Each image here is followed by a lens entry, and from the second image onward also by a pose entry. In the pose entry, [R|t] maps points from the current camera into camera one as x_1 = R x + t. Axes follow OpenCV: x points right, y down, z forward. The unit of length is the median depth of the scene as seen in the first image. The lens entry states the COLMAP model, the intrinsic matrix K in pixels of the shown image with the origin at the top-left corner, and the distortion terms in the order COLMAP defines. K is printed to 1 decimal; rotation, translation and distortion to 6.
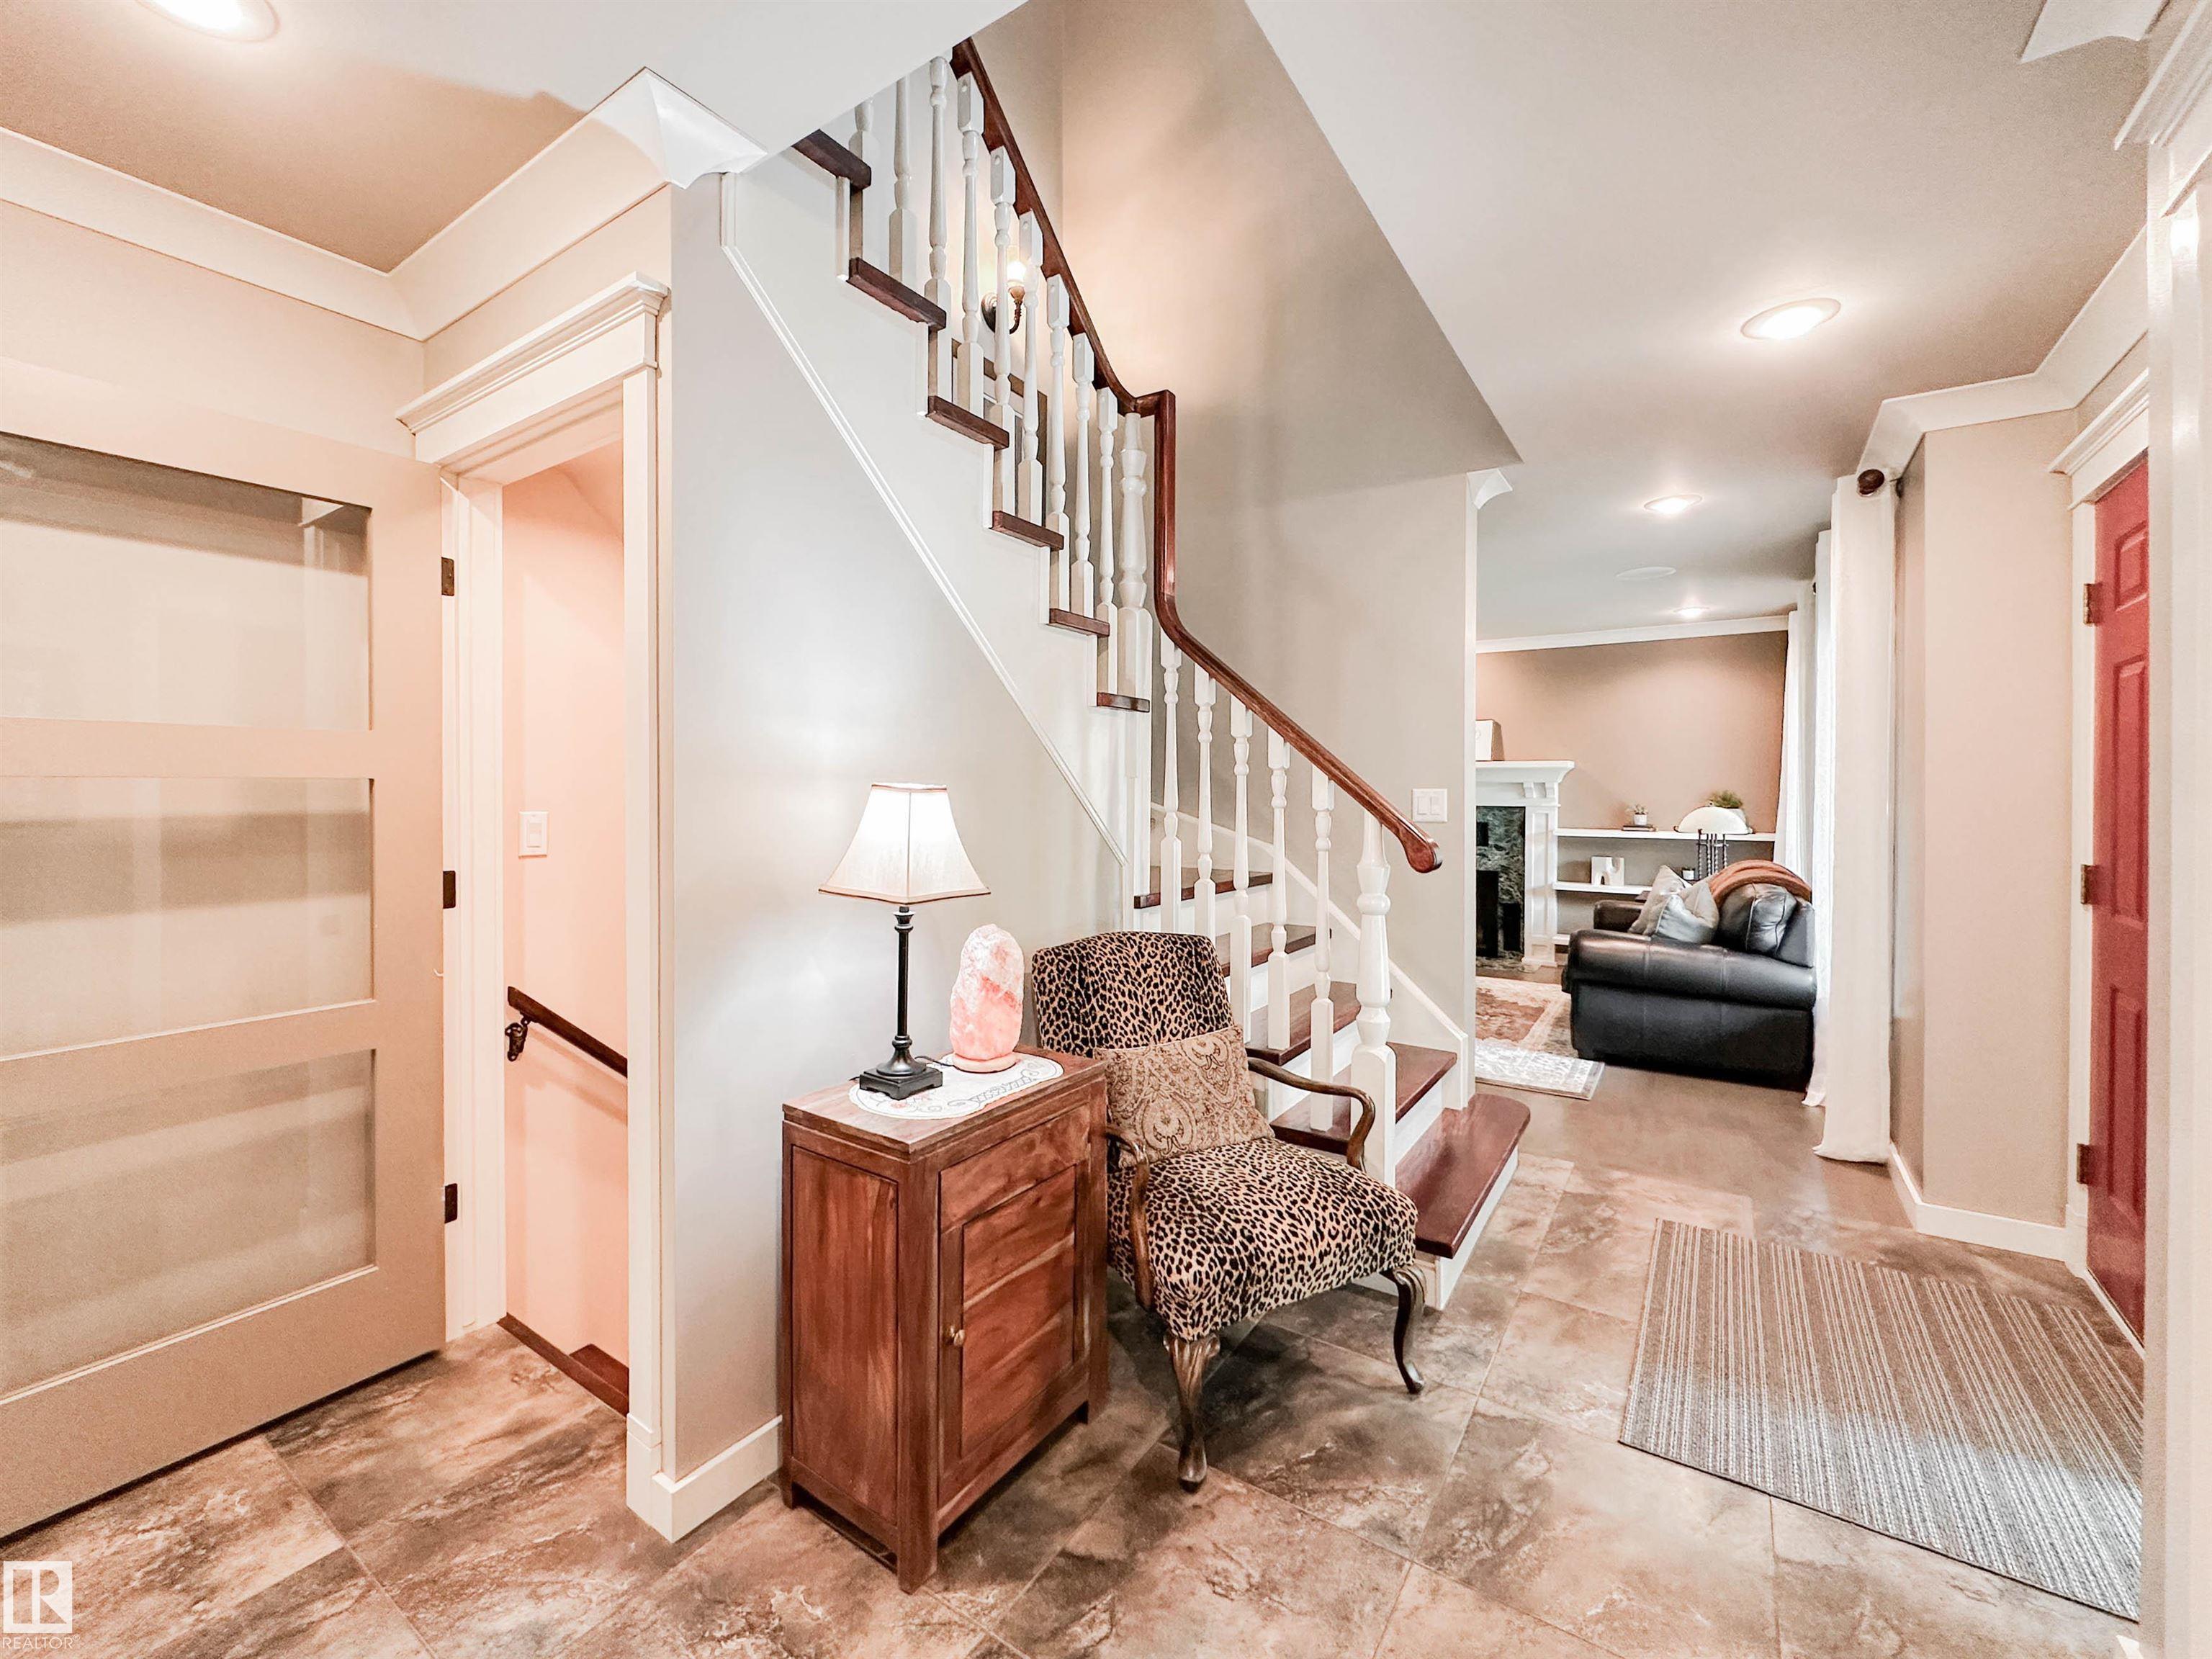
lens RADIAL K [[910.4, 0, 1104.7], [0, 910.4, 793.3], [0, 0, 1]] dist [-0.008984, 0.000579]
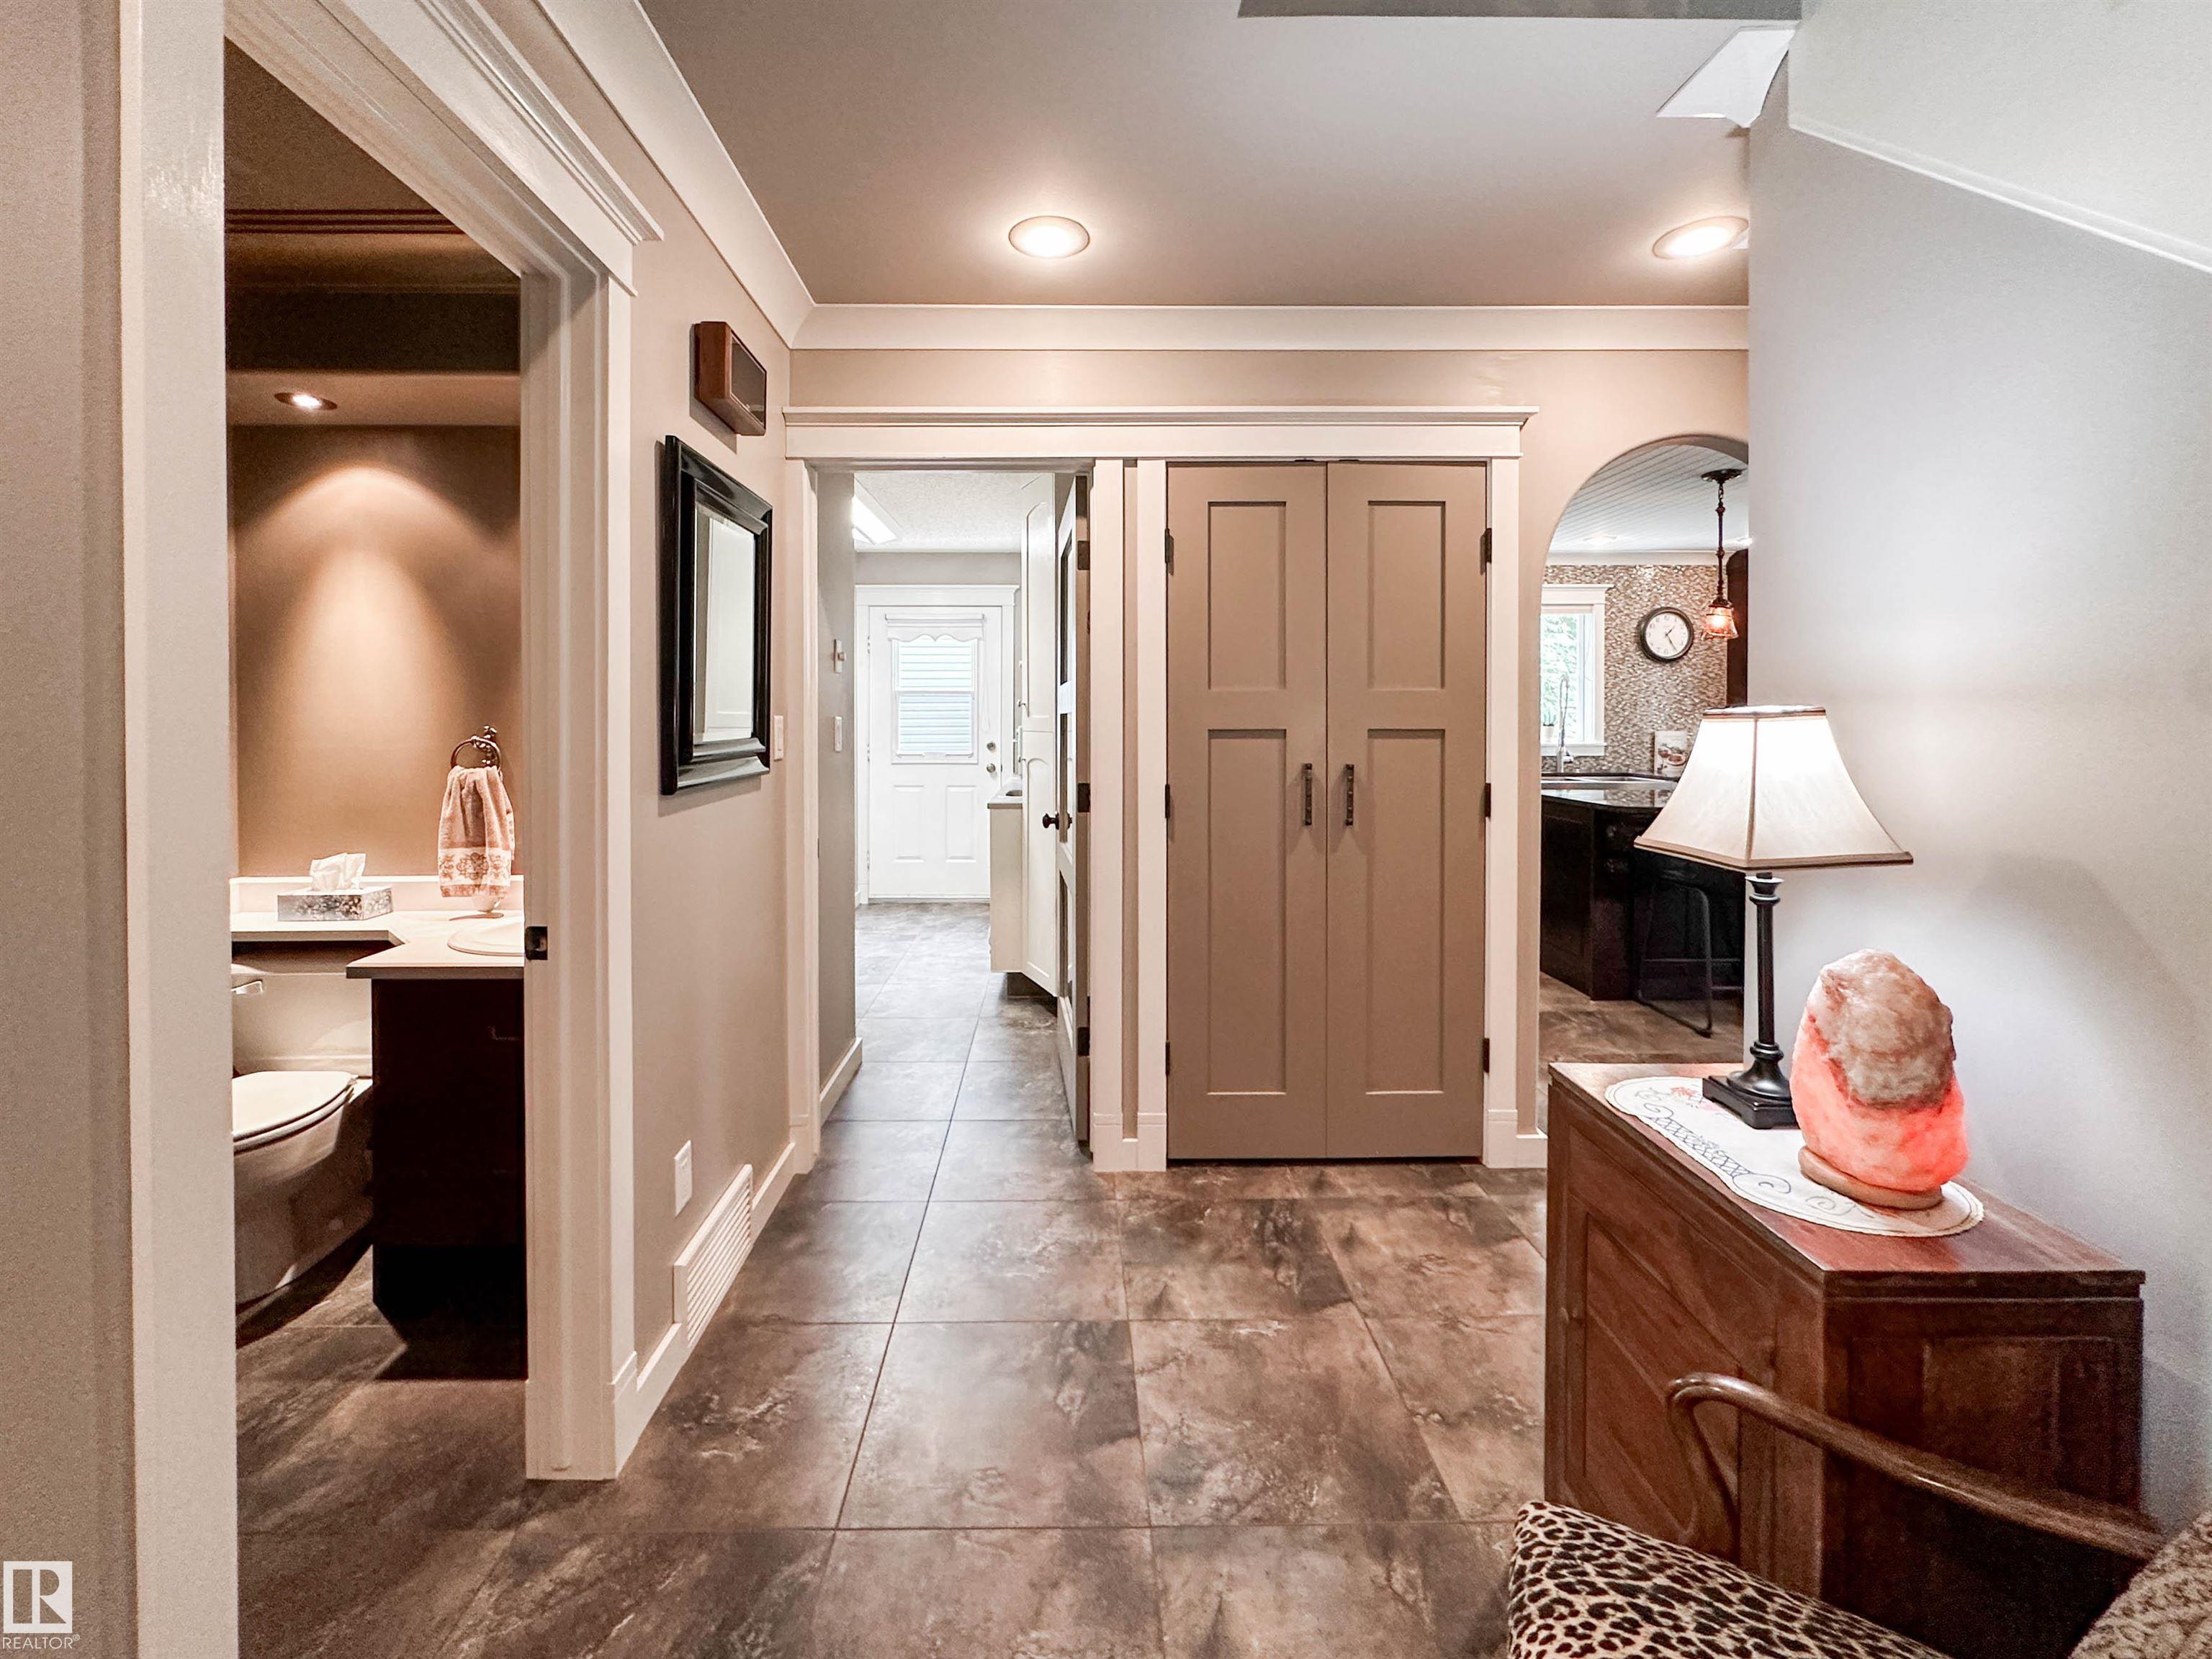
lens RADIAL K [[905.5, 0, 1109.0], [0, 905.5, 753.7], [0, 0, 1]] dist [-0.000897, -0.000394]
pose [[-0.798449, 0.019611, -0.601743, 0.631746], [-0.009560, 0.998930, 0.045241, -0.000267], [0.601986, 0.041875, -0.797408, 1.211833]]
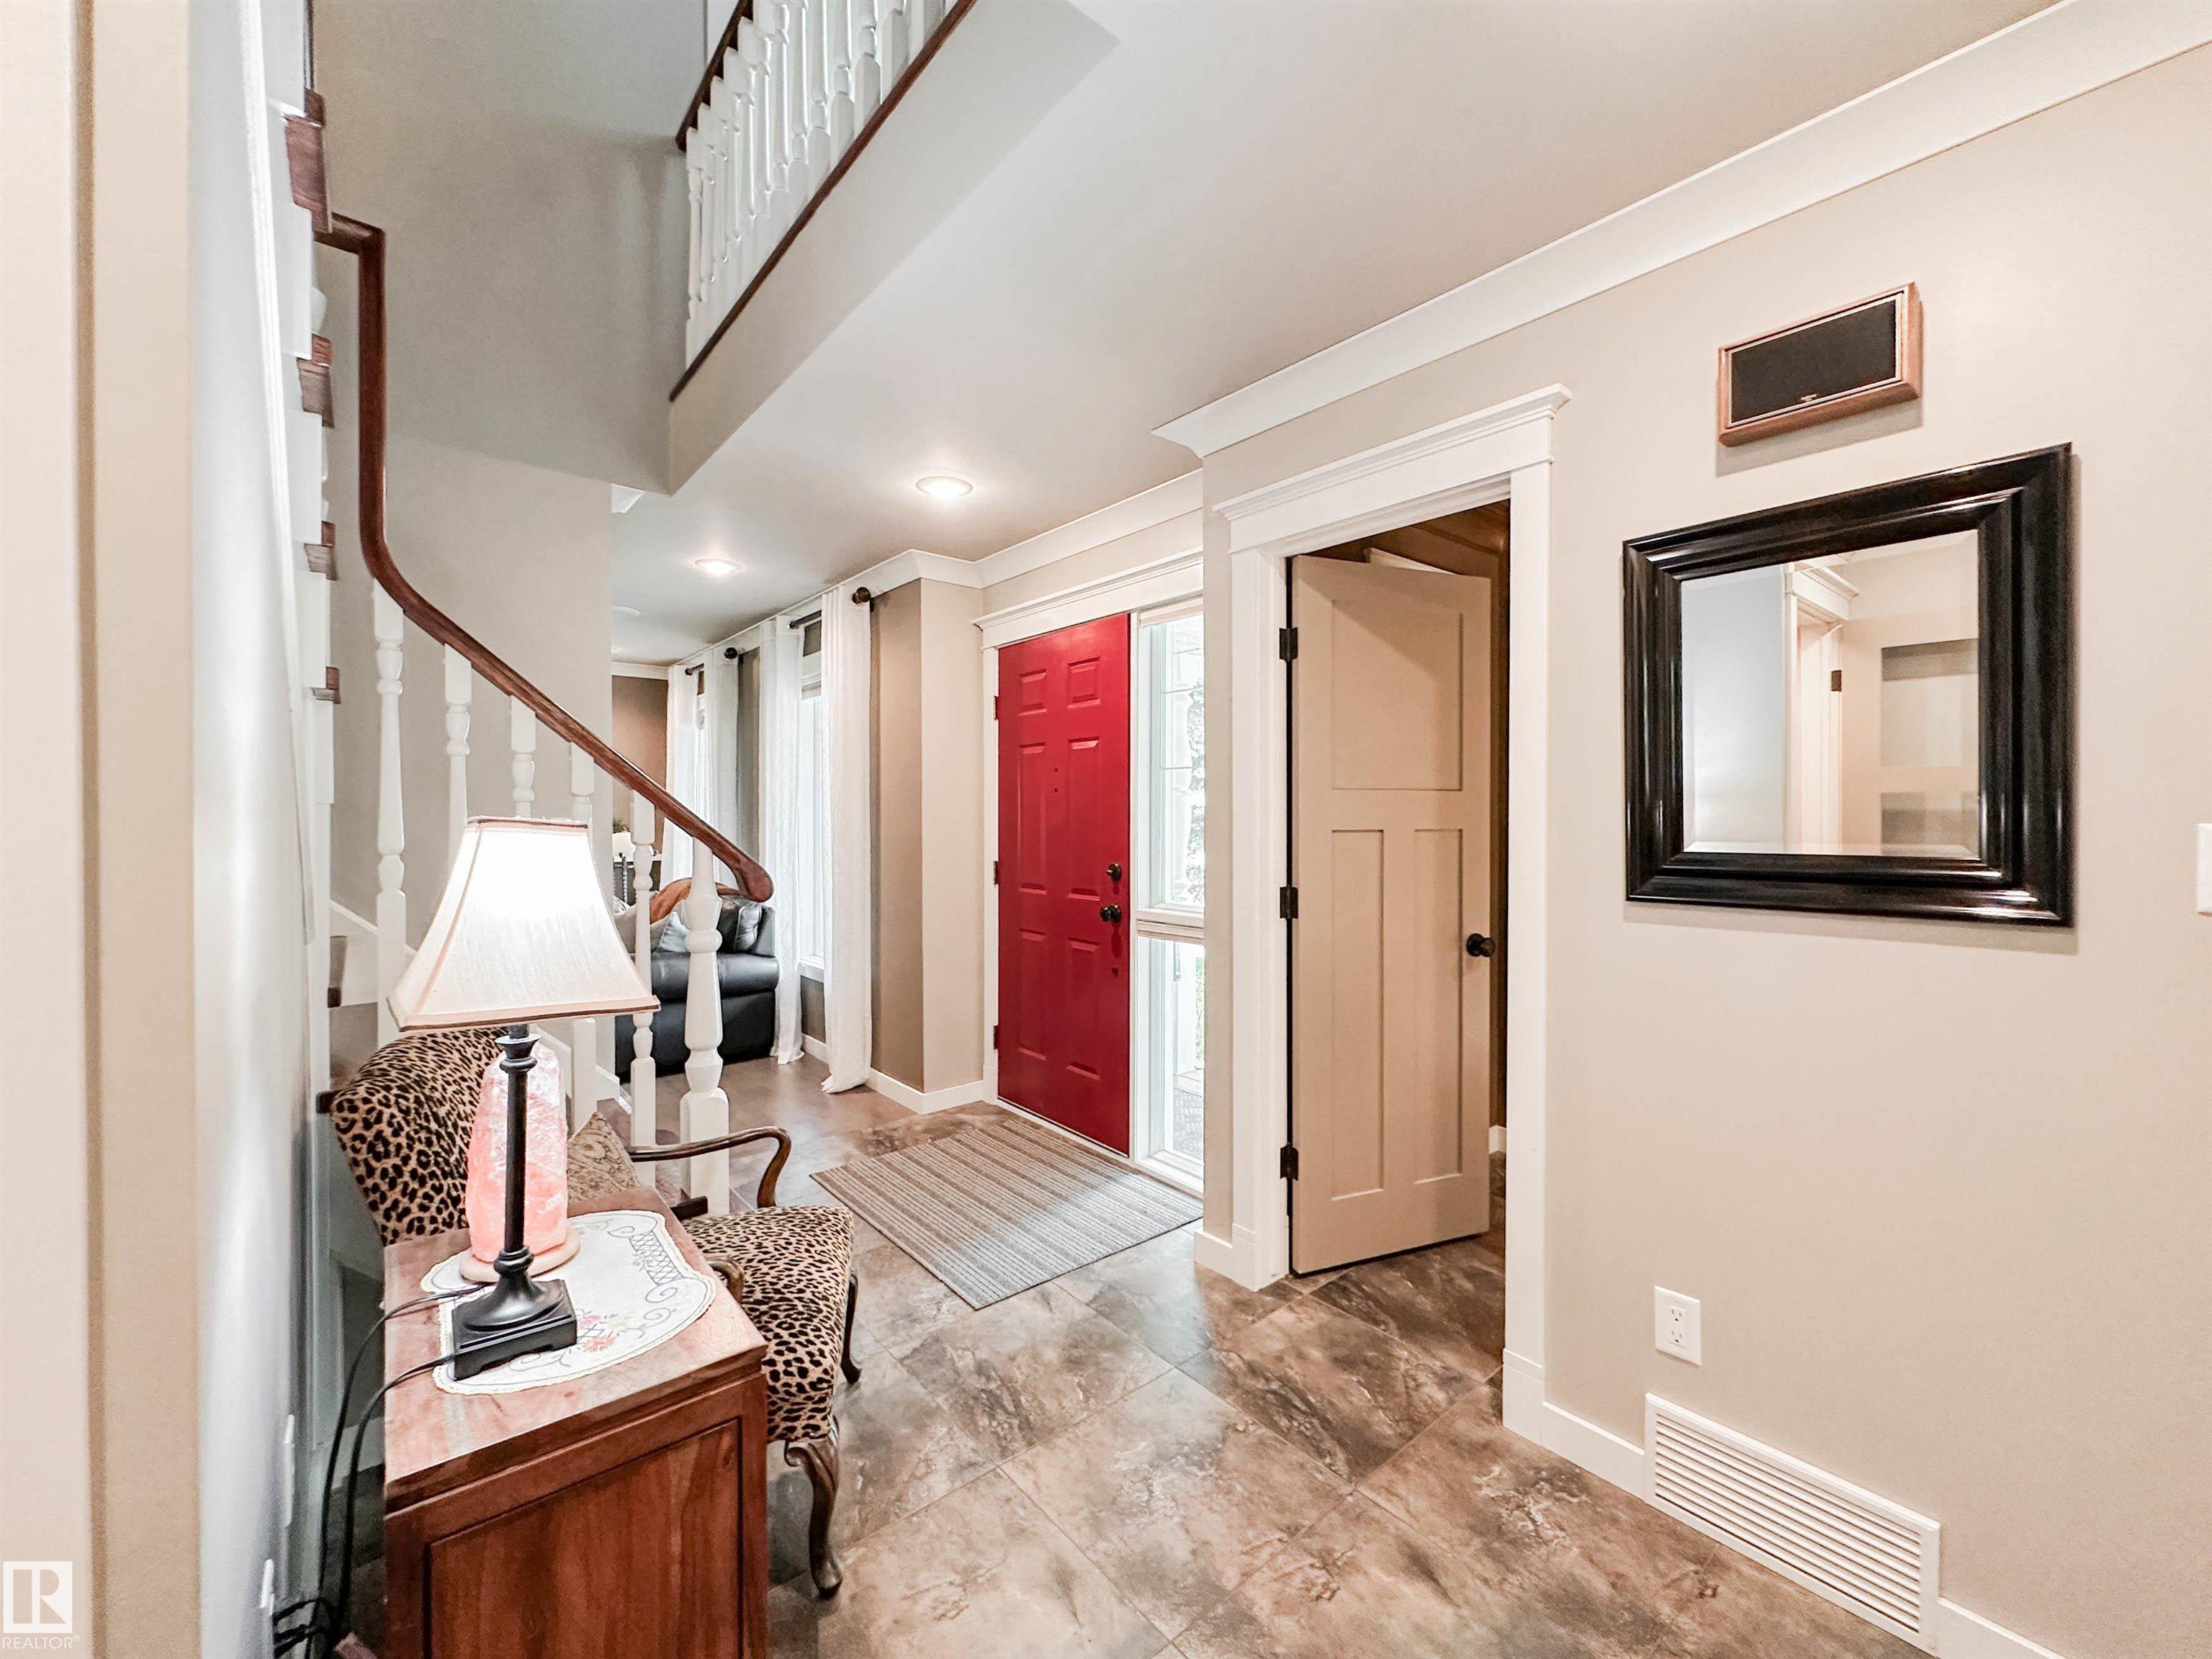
lens RADIAL K [[896.6, 0, 1093.8], [0, 896.6, 820.8], [0, 0, 1]] dist [-0.002693, -0.000071]
pose [[0.278317, -0.007504, 0.960460, -0.643830], [0.003616, 0.999971, 0.006765, -0.011397], [-0.960482, 0.001590, 0.278336, 0.464264]]
